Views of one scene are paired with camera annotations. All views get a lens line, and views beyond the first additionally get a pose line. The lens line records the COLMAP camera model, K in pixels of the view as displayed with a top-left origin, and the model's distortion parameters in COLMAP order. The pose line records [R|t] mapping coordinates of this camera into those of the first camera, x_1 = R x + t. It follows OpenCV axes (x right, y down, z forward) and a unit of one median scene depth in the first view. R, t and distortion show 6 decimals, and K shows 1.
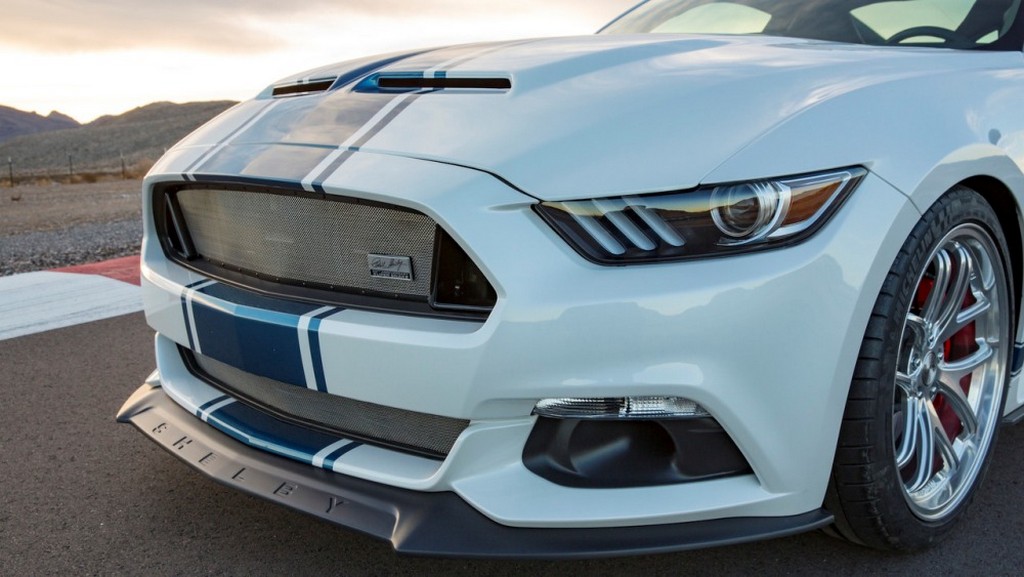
lens RADIAL K [[959.2, 0, 512.0], [0, 959.2, 288.5], [0, 0, 1]] dist [-0.006501, 0.001978]
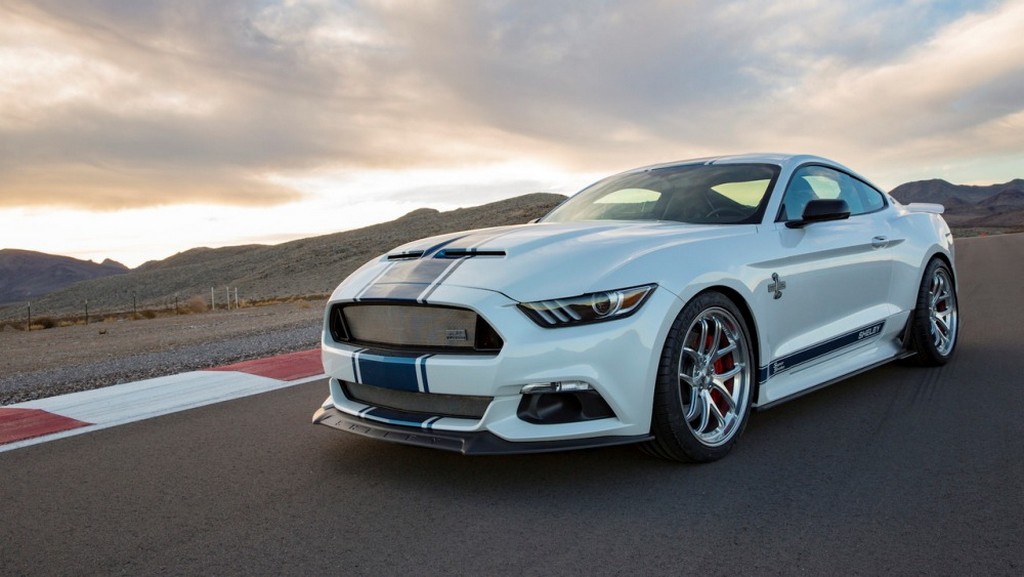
lens RADIAL K [[959.2, 0, 512.0], [0, 959.2, 288.5], [0, 0, 1]] dist [-0.006501, 0.001978]
pose [[0.999302, -0.036401, 0.008339, -0.008705], [0.037180, 0.990716, -0.130761, 0.169104], [-0.003501, 0.130980, 0.991379, -1.259395]]
